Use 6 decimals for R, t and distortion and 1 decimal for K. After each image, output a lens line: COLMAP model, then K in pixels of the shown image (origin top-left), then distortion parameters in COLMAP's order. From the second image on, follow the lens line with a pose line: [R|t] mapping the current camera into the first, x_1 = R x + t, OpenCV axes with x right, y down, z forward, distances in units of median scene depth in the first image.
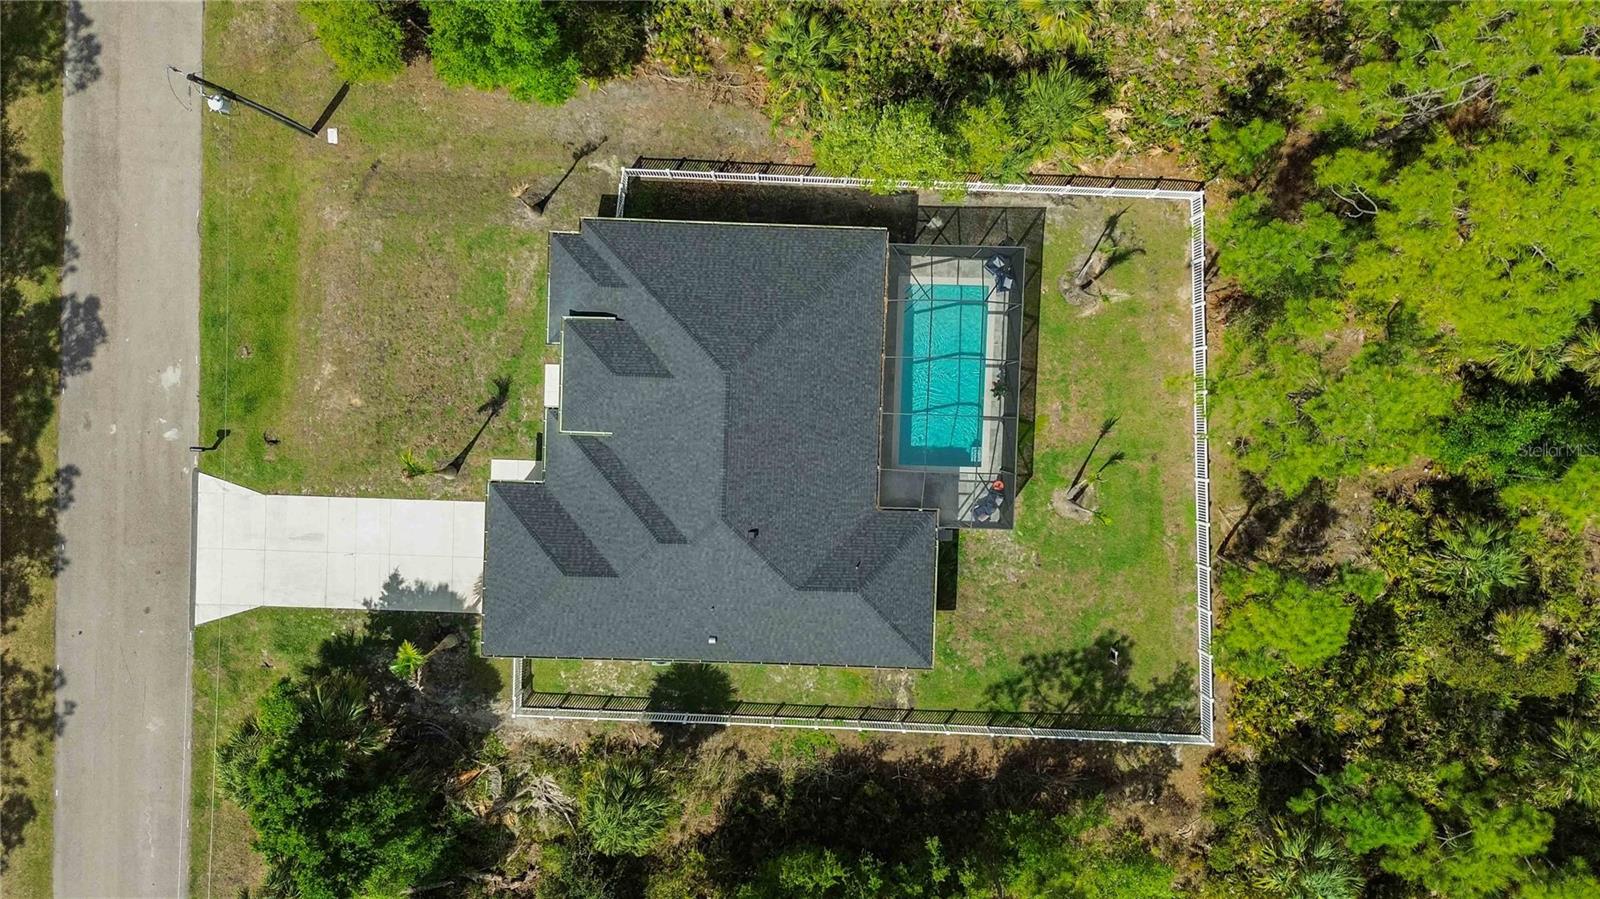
lens RADIAL K [[1133.4, 0, 756.6], [0, 1133.4, 421.7], [0, 0, 1]] dist [0.053569, -0.048349]
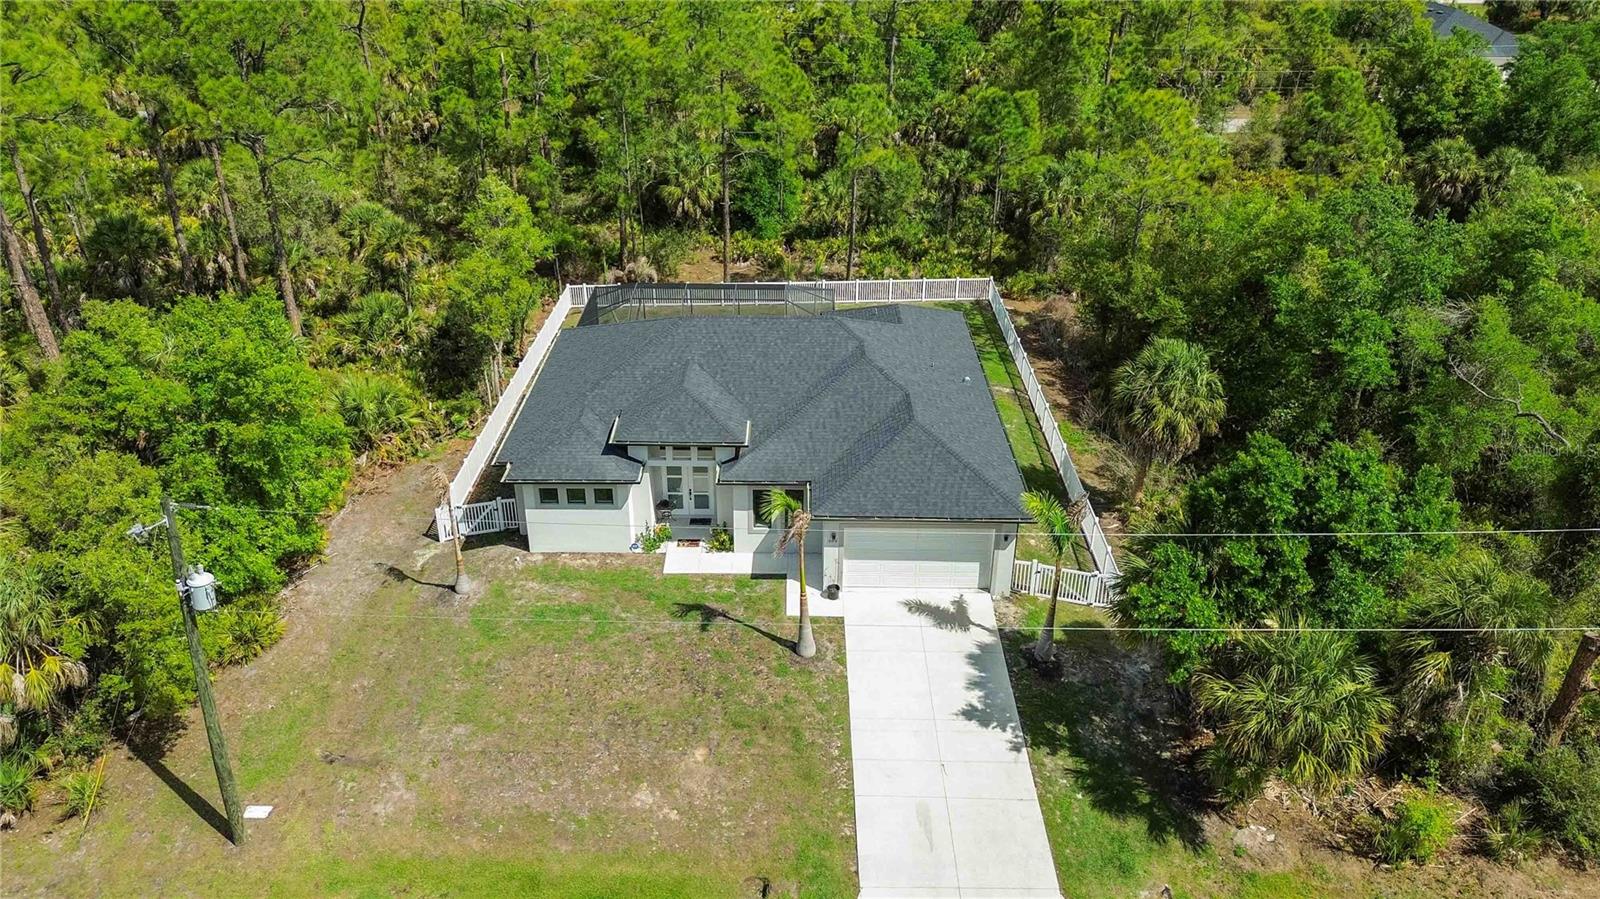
lens RADIAL K [[1133.4, 0, 793.5], [0, 1133.4, 459.2], [0, 0, 1]] dist [0.053569, -0.048349]
pose [[-0.026417, -0.472847, 0.880749, -0.832429], [0.999564, -0.024122, 0.017031, 0.027667], [0.013192, 0.880814, 0.473278, 0.558735]]
